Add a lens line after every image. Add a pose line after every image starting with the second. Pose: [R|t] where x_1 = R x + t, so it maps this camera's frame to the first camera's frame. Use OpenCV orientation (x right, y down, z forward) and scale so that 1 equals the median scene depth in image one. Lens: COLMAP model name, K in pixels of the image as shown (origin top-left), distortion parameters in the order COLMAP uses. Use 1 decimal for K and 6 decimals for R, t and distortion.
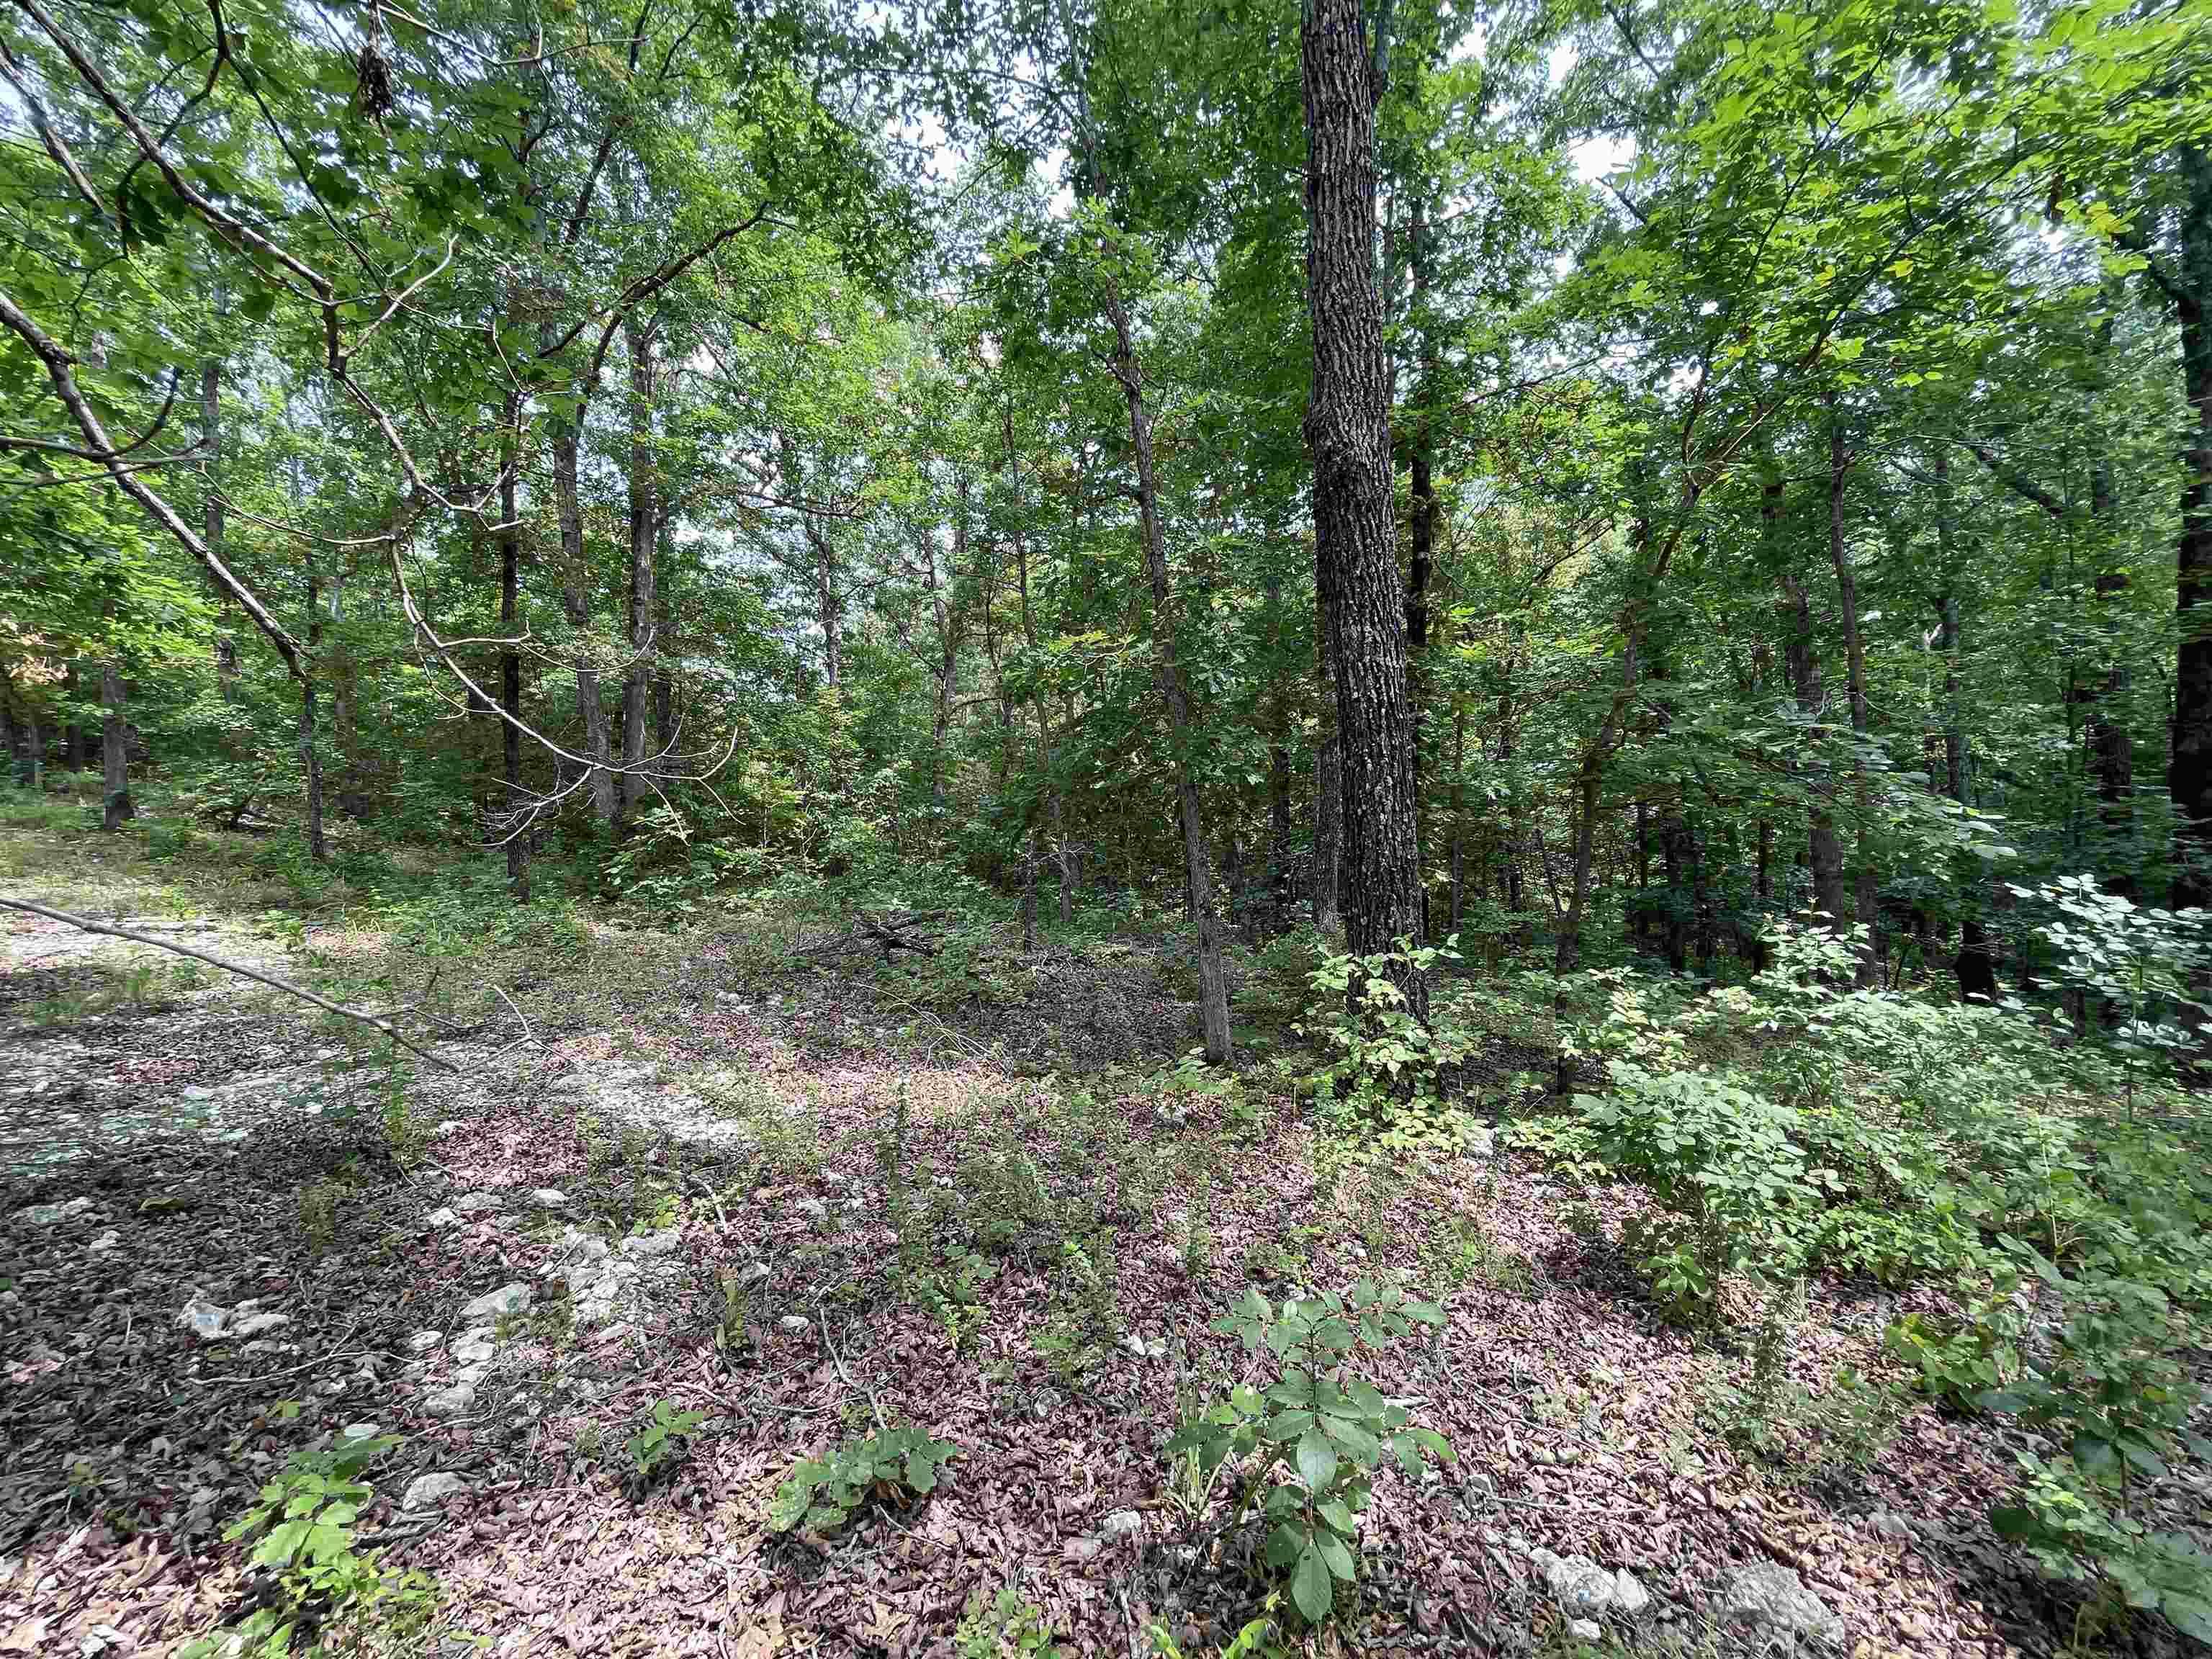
lens RADIAL K [[892.3, 0, 1100.2], [0, 892.3, 844.3], [0, 0, 1]] dist [-0.008419, 0.005081]
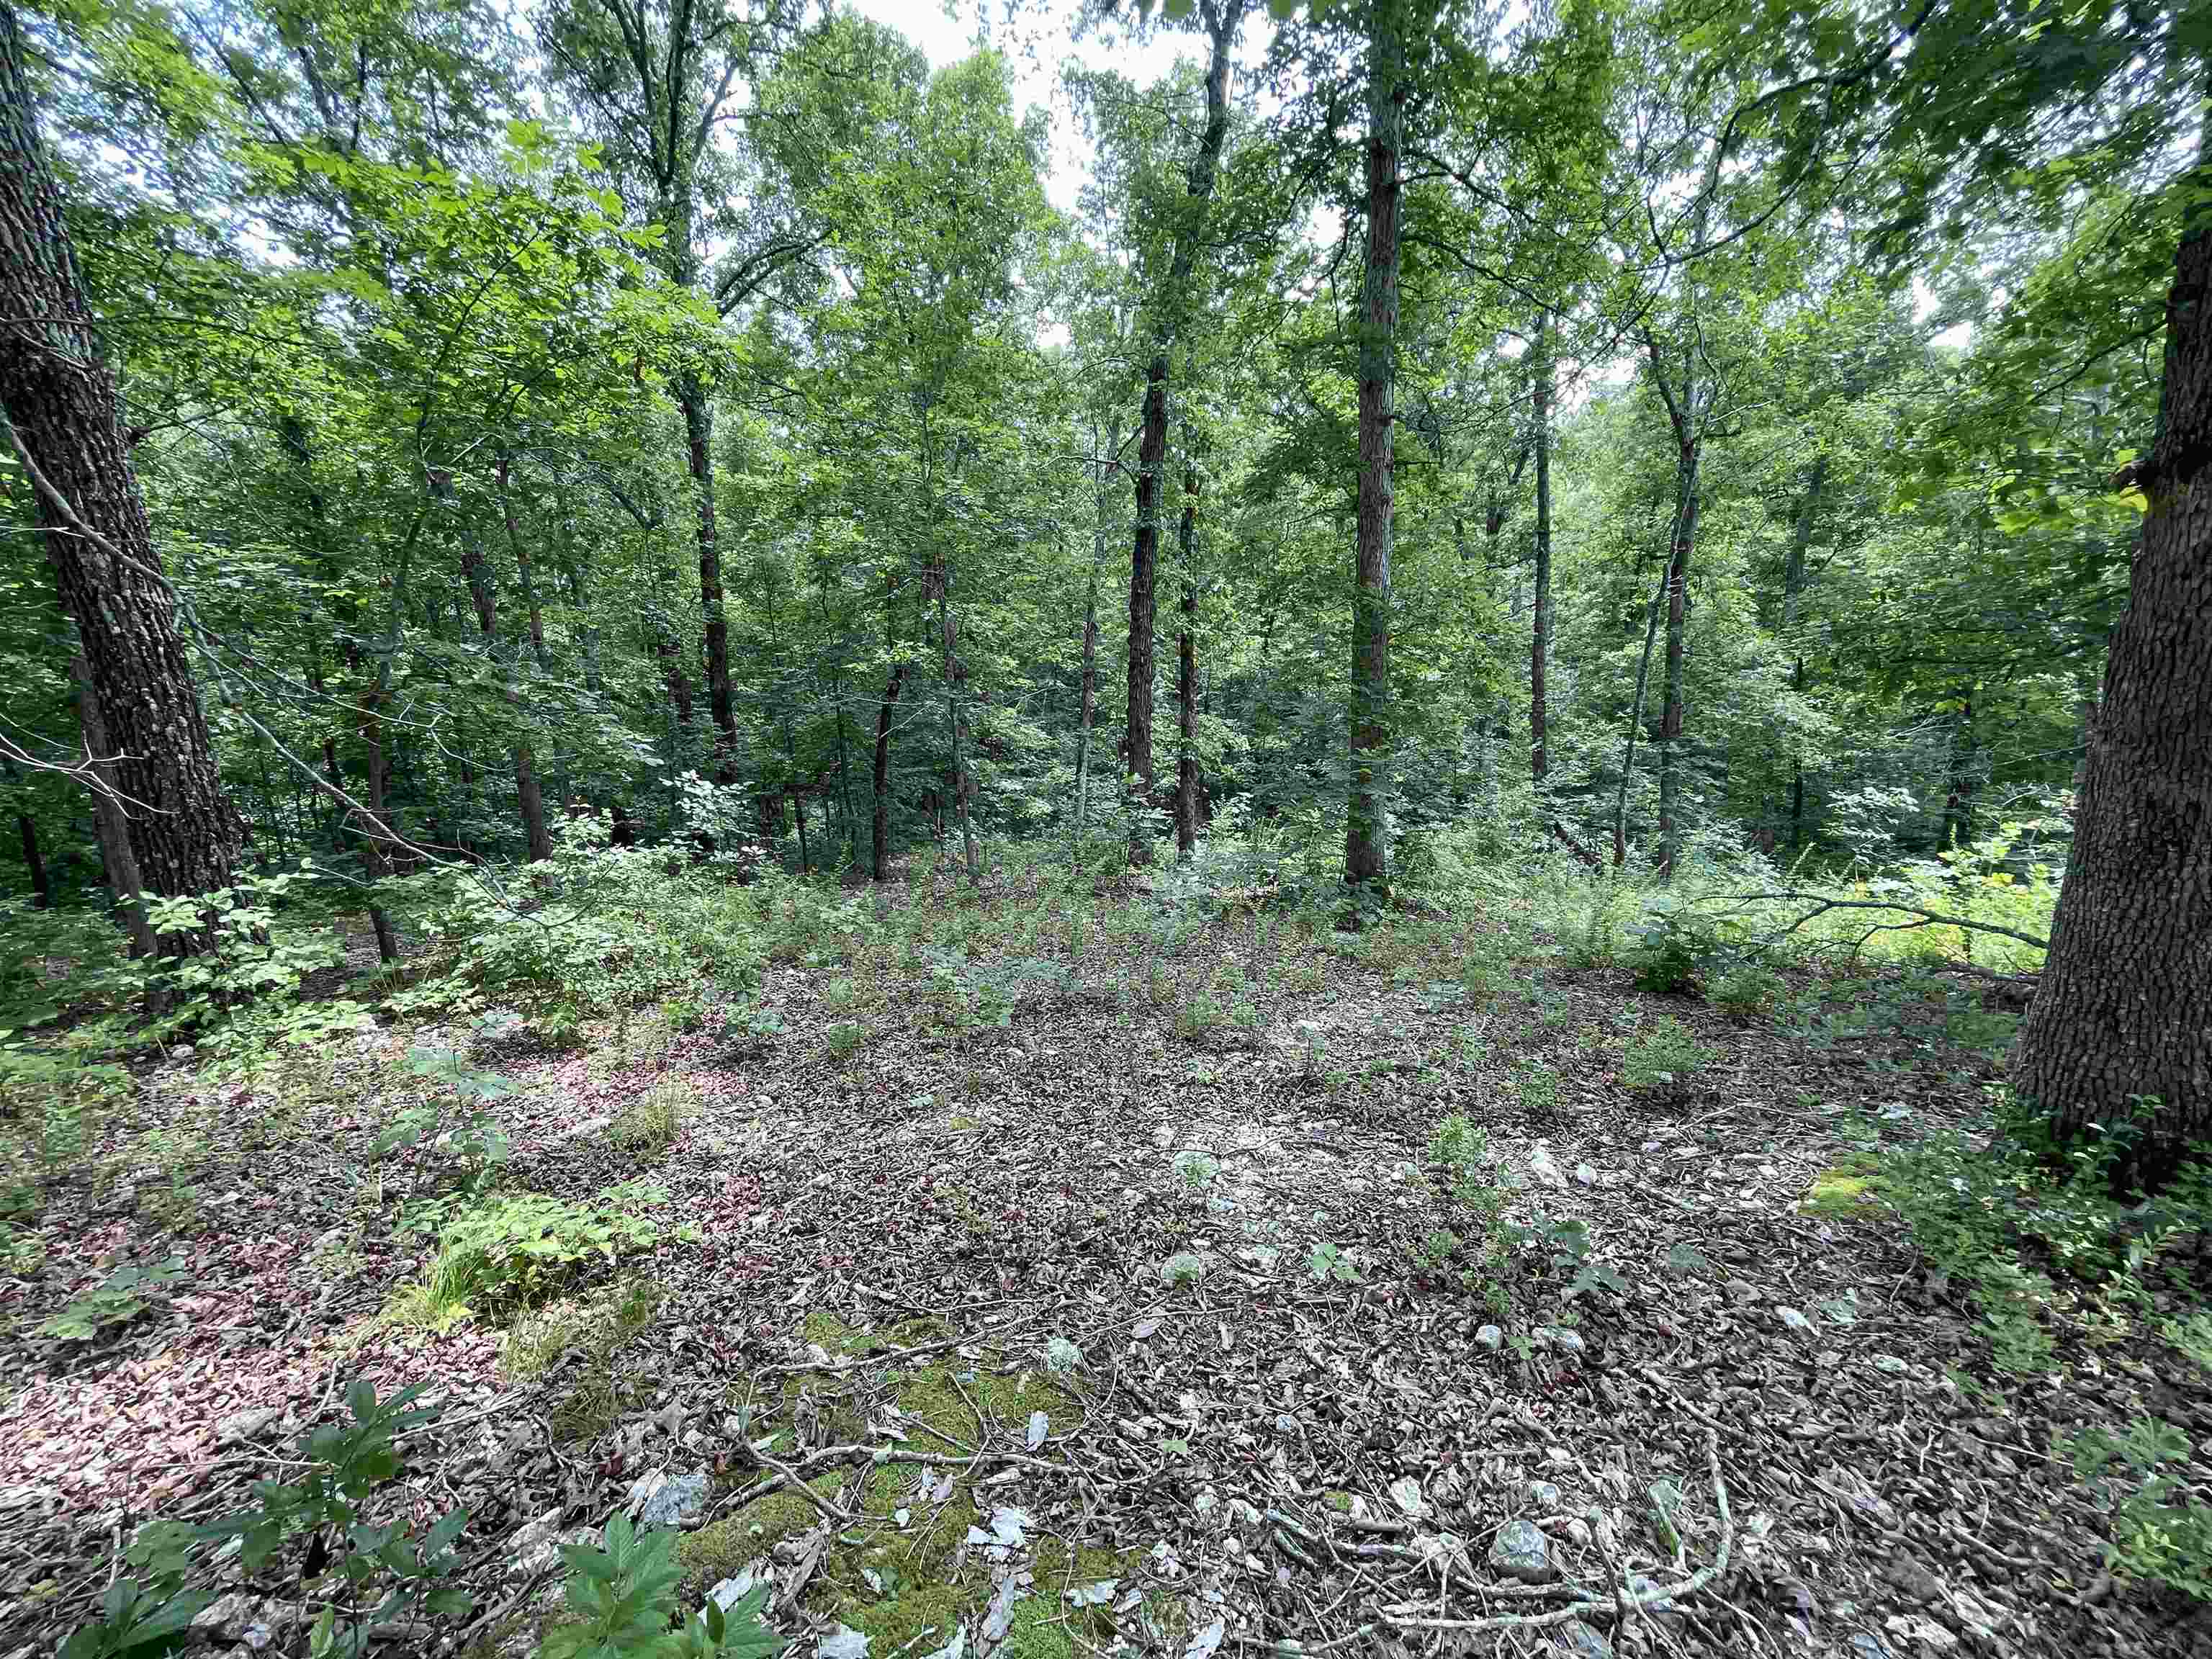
lens RADIAL K [[892.3, 0, 1100.2], [0, 892.3, 844.3], [0, 0, 1]] dist [-0.008419, 0.005081]
pose [[0.276222, -0.143748, 0.950283, -0.413732], [0.049834, 0.989564, 0.135205, -0.021075], [-0.959801, 0.010010, 0.280503, -0.306393]]
